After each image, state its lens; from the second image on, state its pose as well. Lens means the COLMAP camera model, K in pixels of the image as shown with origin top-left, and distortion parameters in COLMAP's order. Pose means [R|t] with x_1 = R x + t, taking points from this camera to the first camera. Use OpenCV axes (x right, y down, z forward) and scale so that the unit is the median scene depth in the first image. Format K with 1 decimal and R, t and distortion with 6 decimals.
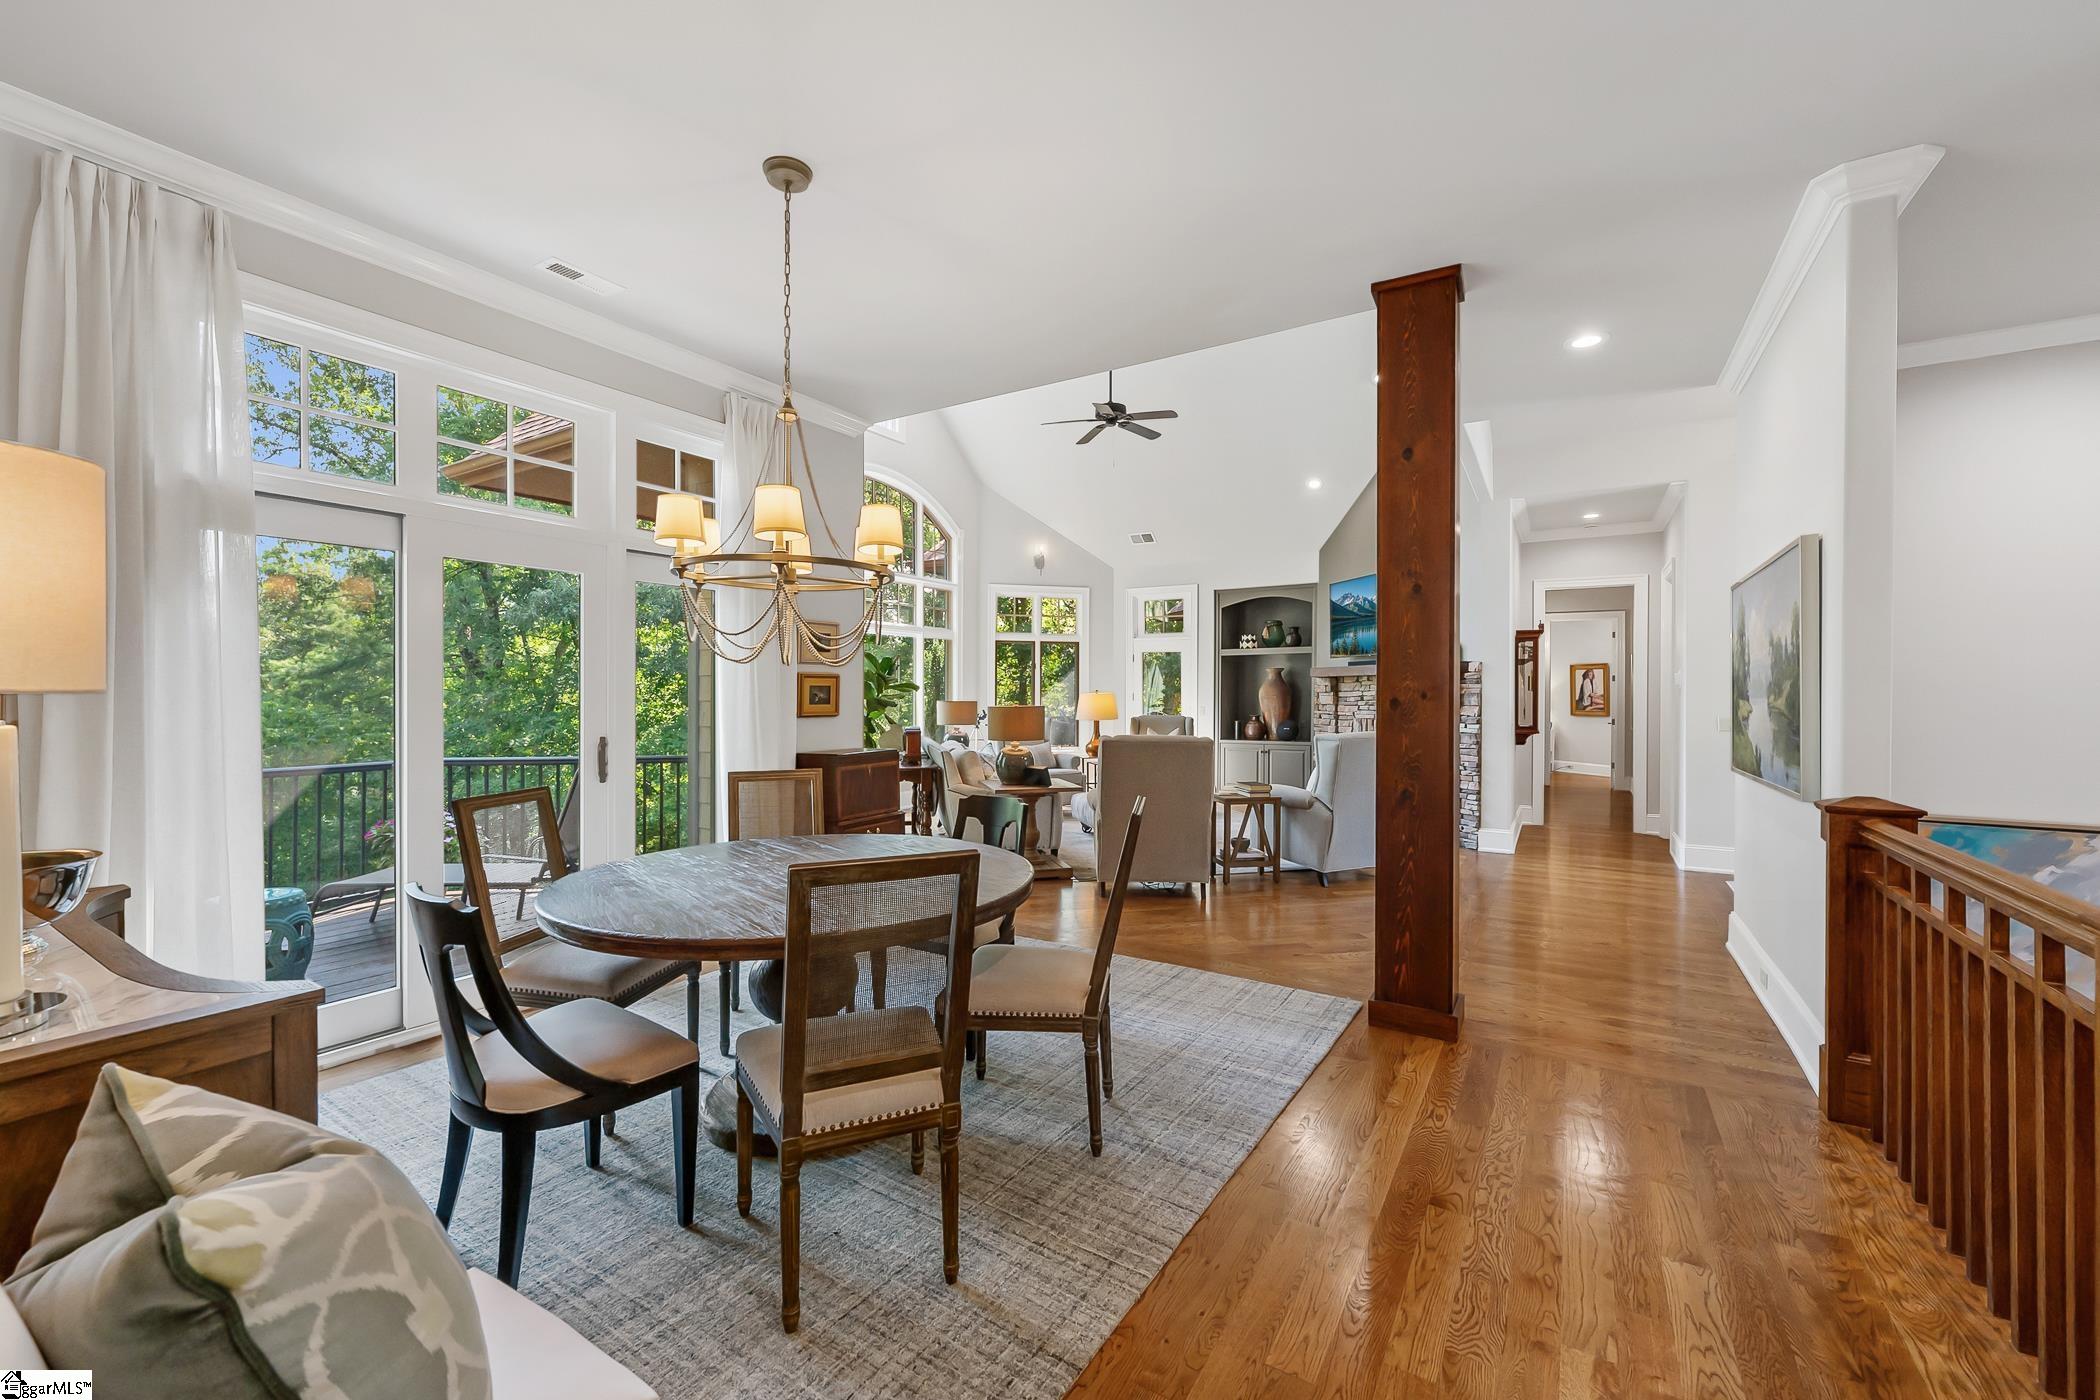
lens RADIAL K [[831.7, 0, 1050.0], [0, 831.7, 700.0], [0, 0, 1]] dist [0.007271, 0.000216]
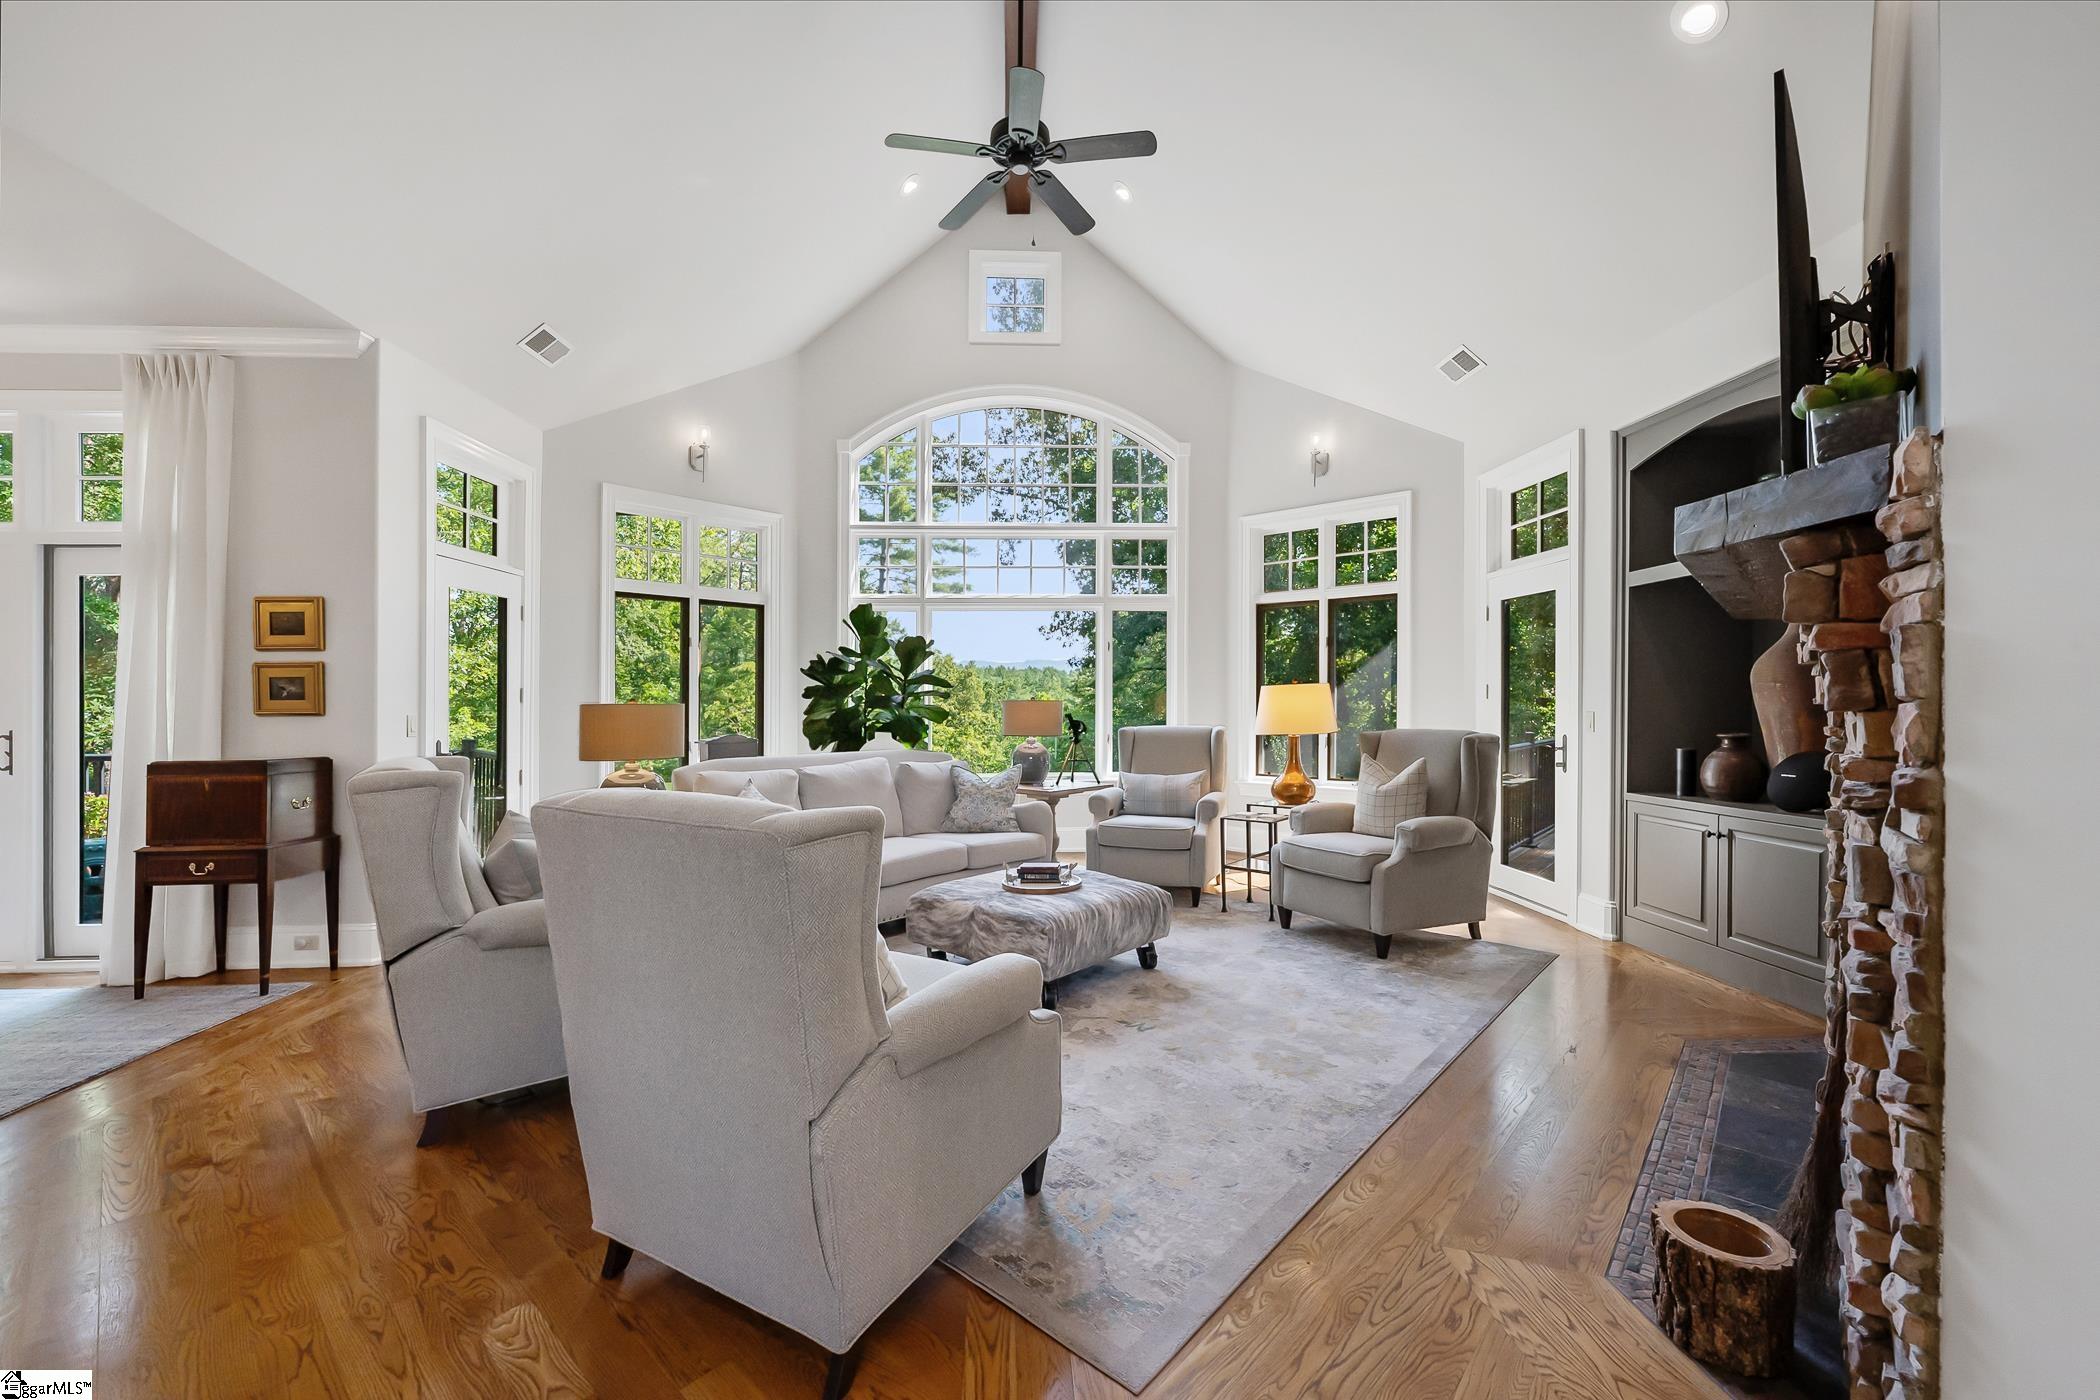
lens RADIAL K [[827.6, 0, 1050.0], [0, 827.6, 700.0], [0, 0, 1]] dist [0.000809, 0.000013]
pose [[0.574476, -0.003222, -0.818515, 0.822498], [0.000291, 0.999993, -0.003732, 0.008225], [0.818521, 0.001906, 0.574473, 1.166080]]
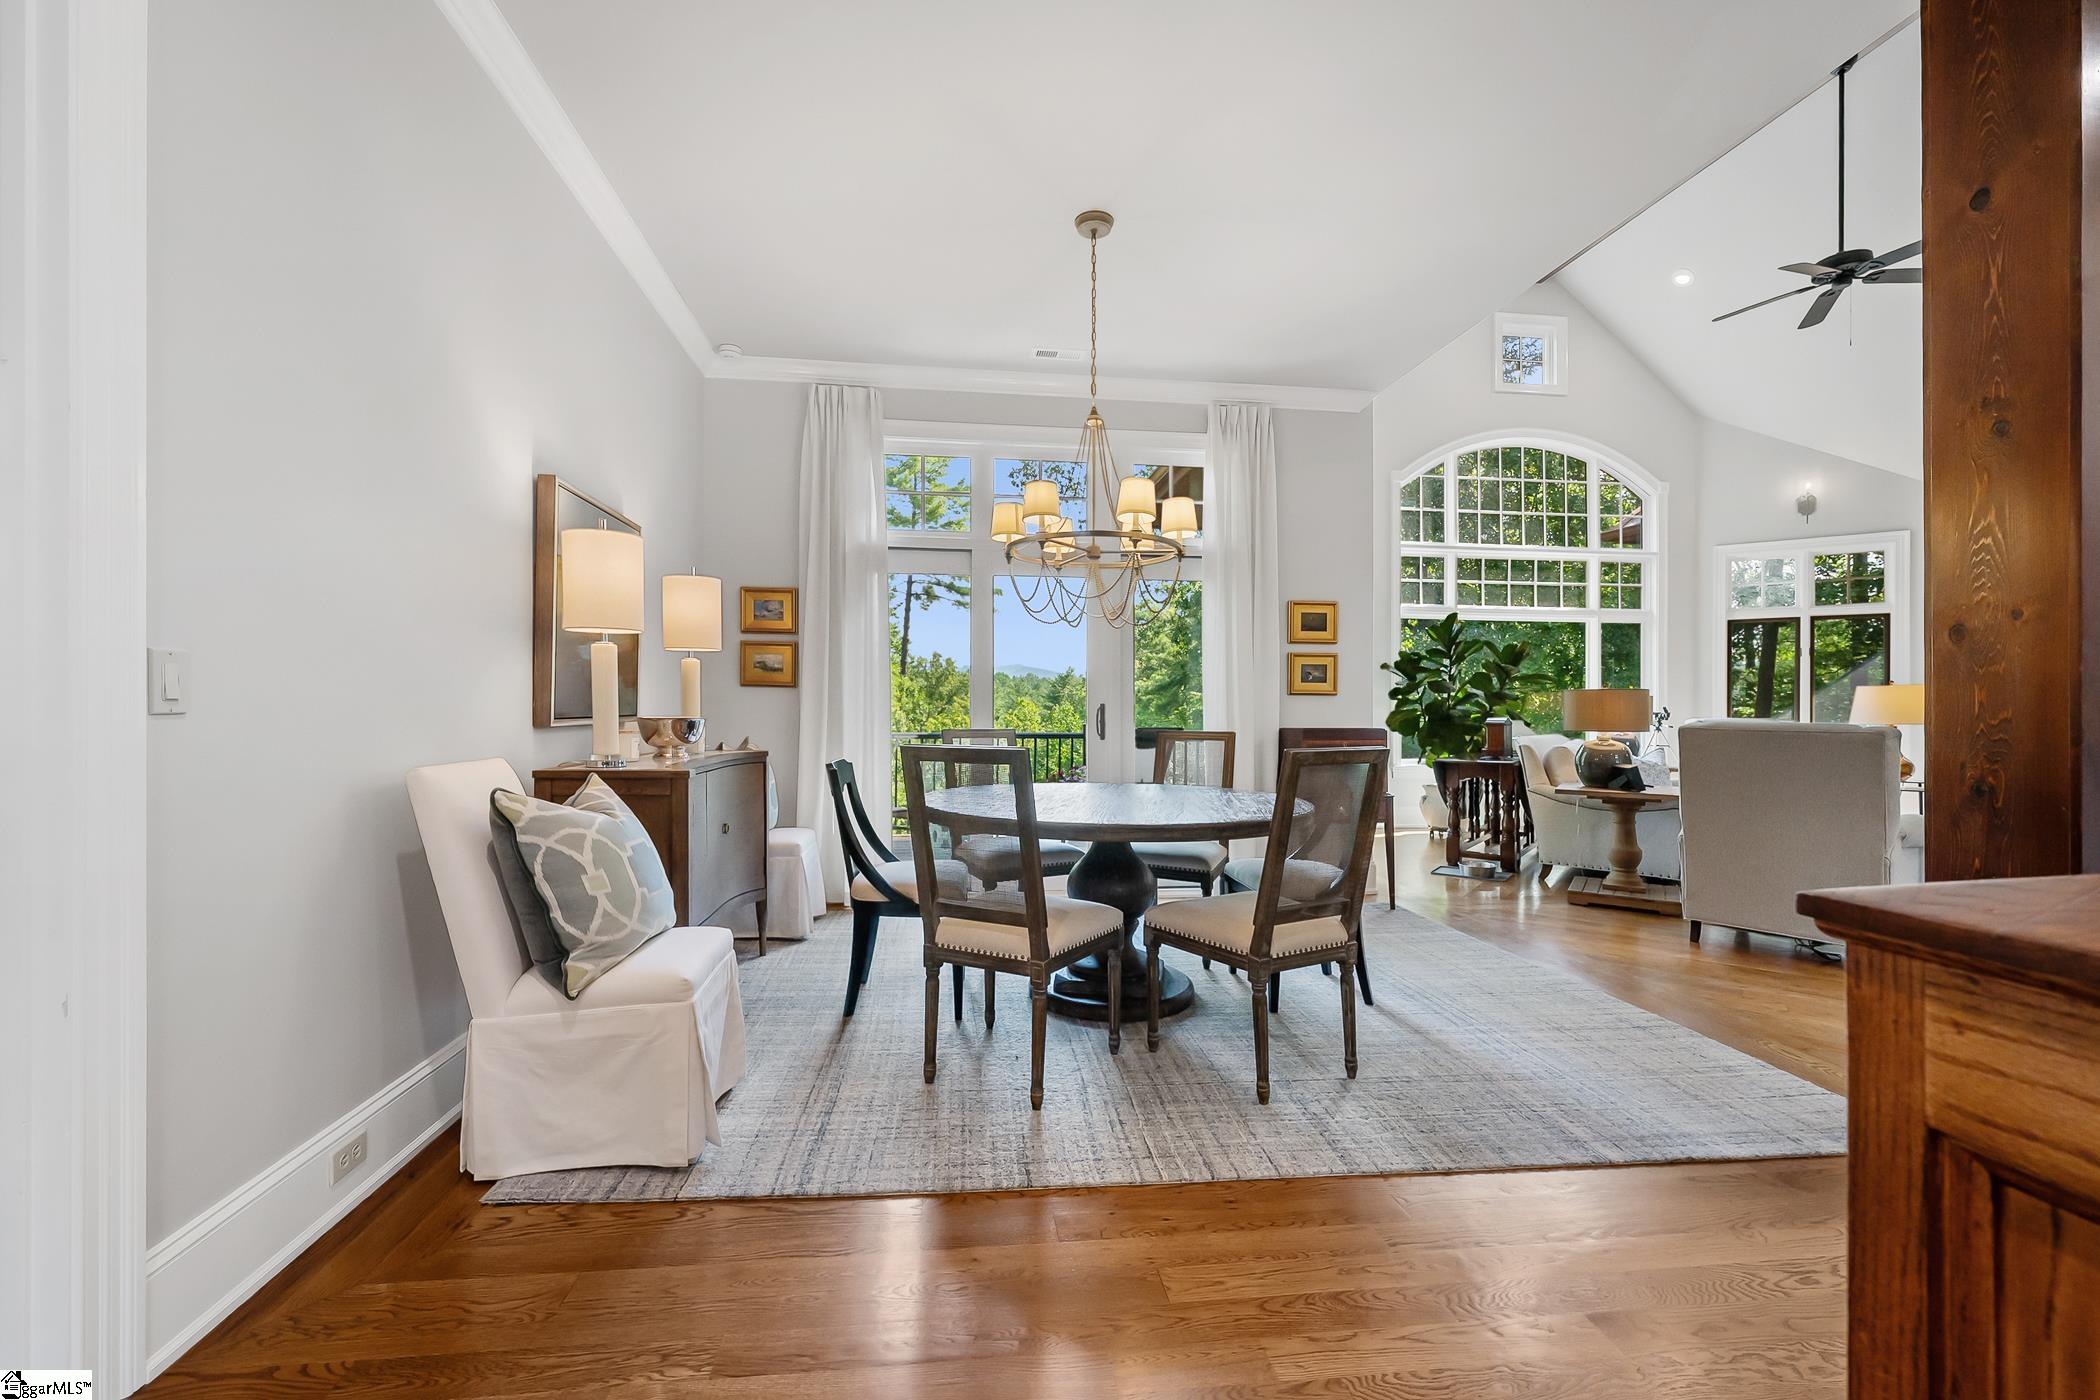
lens RADIAL K [[856.1, 0, 1053.5], [0, 856.1, 713.4], [0, 0, 1]] dist [0.000737, 0.000179]
pose [[0.633292, 0.005498, -0.773894, 0.339765], [-0.011582, 0.999930, -0.002374, 0.049892], [0.773827, 0.010467, 0.633311, 0.089608]]
